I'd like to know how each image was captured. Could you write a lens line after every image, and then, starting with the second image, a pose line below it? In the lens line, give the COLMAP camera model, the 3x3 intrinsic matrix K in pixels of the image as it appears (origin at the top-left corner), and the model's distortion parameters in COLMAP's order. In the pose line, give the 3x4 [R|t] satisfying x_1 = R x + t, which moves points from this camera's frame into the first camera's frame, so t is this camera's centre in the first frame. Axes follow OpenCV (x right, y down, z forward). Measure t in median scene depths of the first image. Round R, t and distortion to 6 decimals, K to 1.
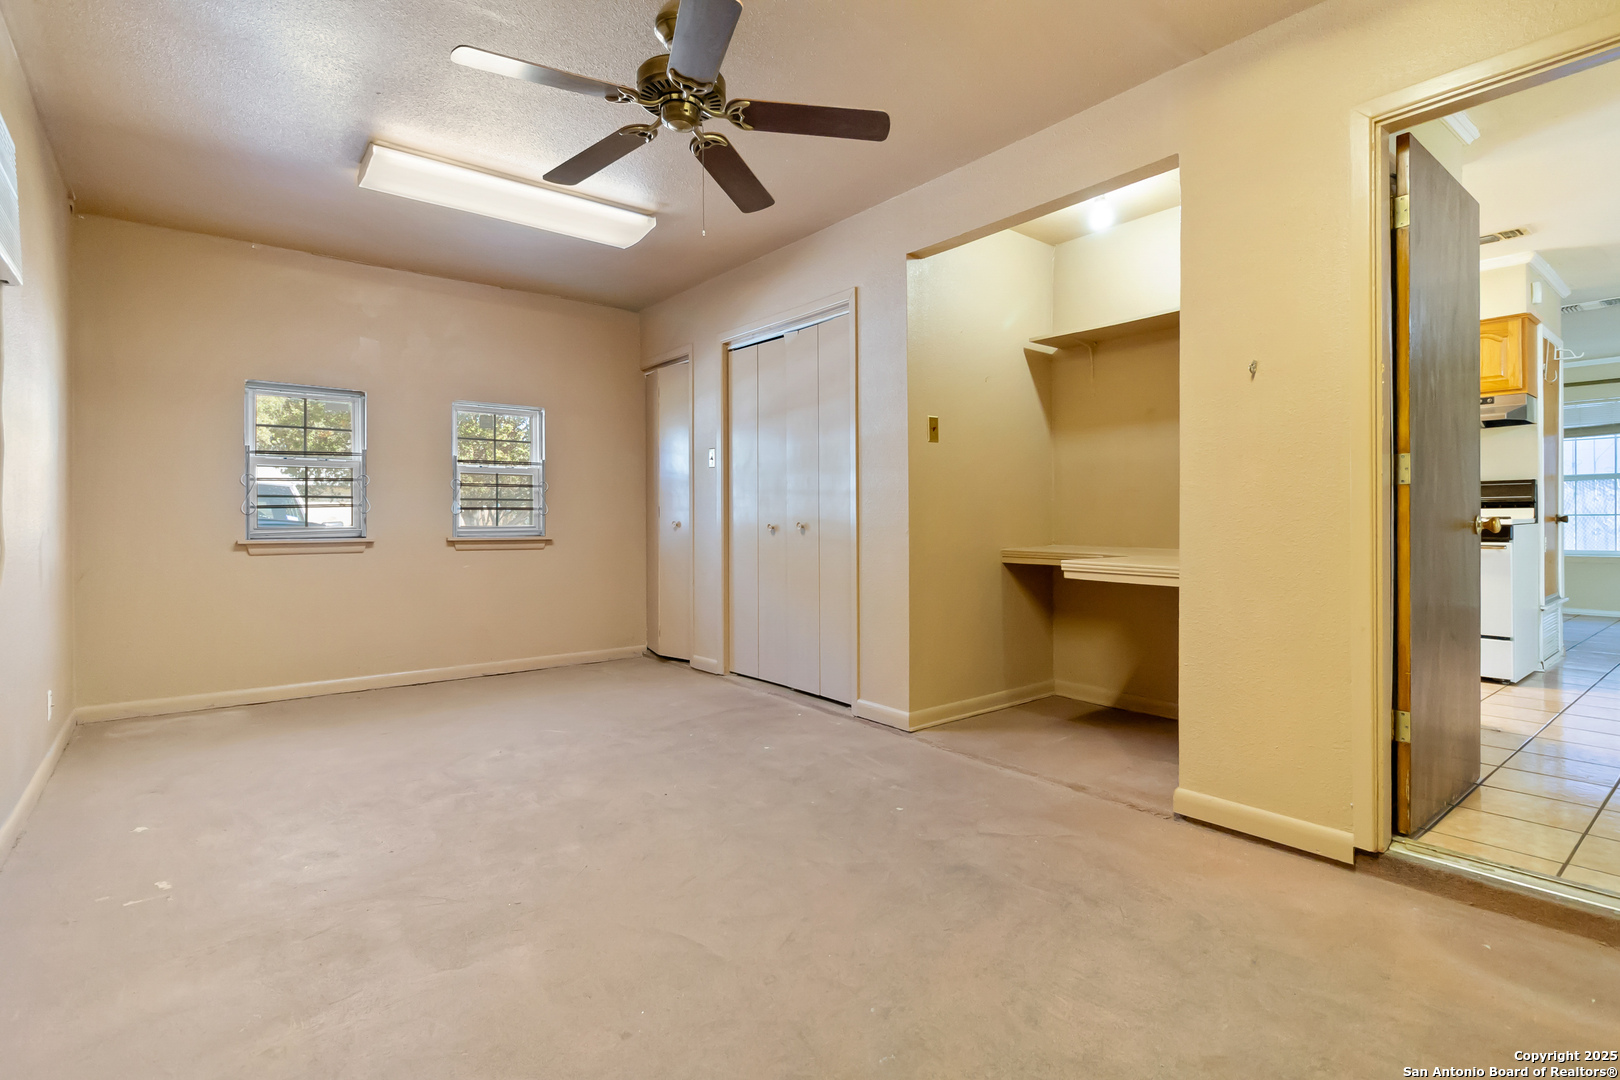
lens RADIAL K [[795.1, 0, 837.0], [0, 795.1, 524.5], [0, 0, 1]] dist [0.000257, -0.000492]
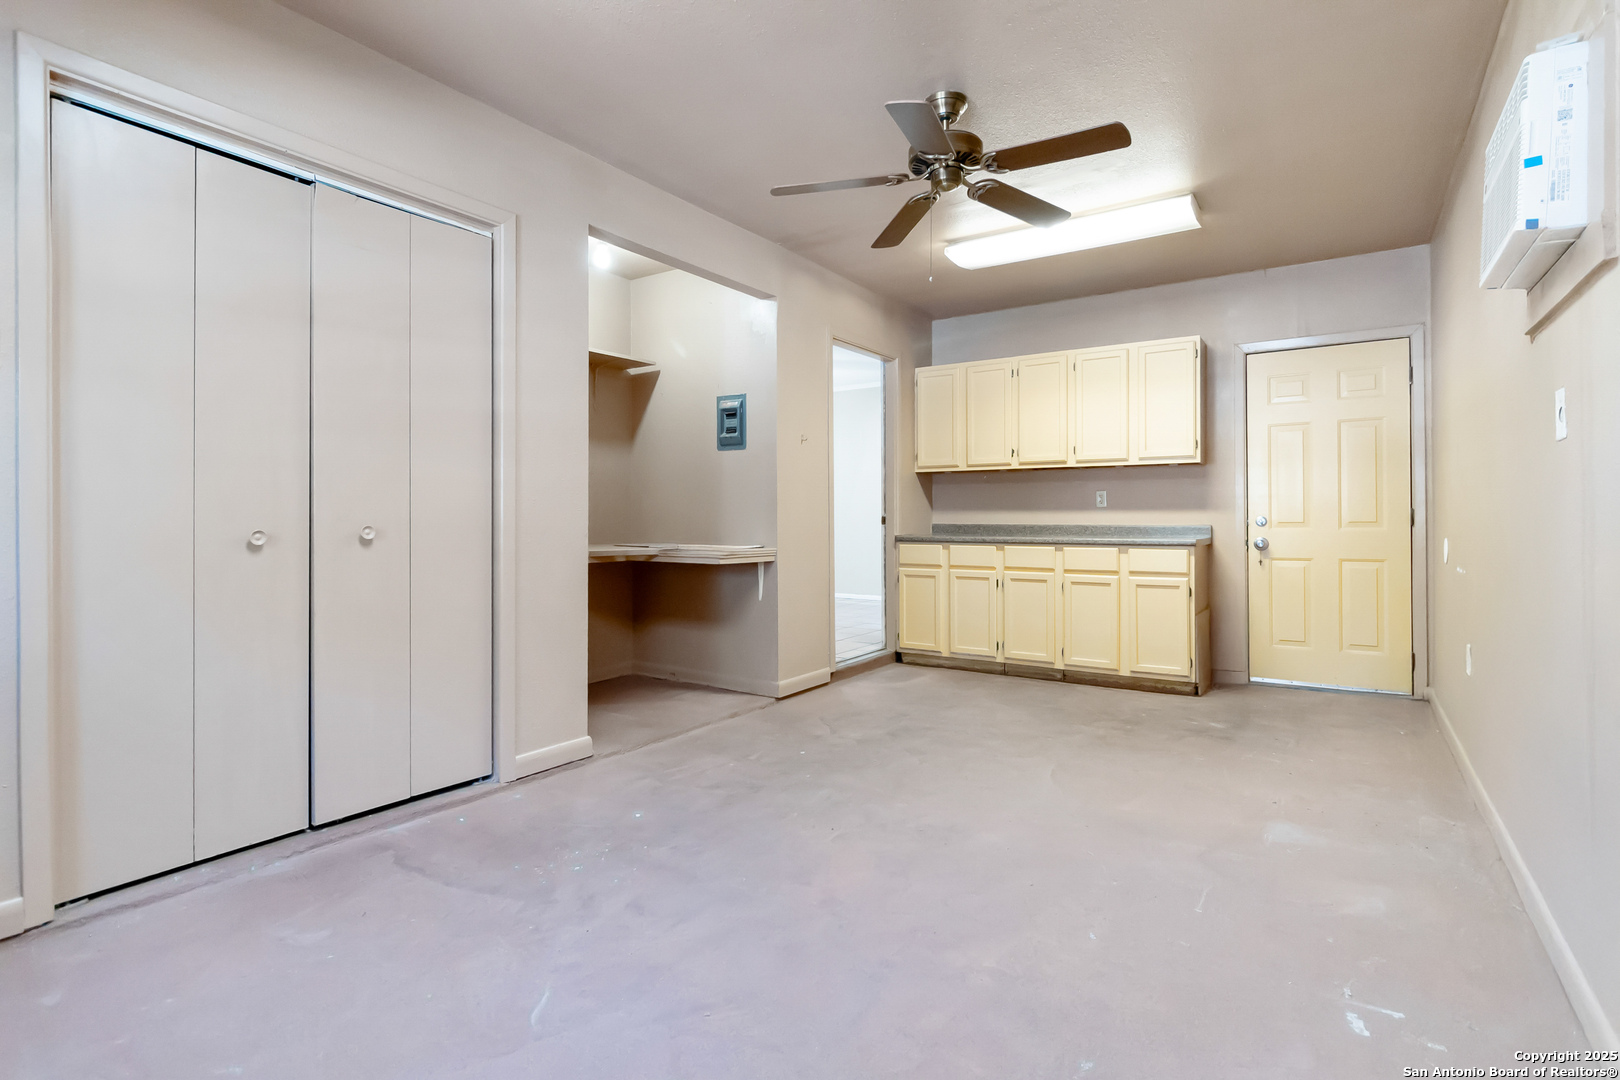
lens RADIAL K [[805.7, 0, 818.7], [0, 805.7, 512.8], [0, 0, 1]] dist [-0.001450, -0.000913]
pose [[-0.298148, 0.007552, 0.954490, -1.007697], [0.011565, 0.999924, -0.004299, -0.008125], [-0.954450, 0.009757, -0.298213, 1.204321]]
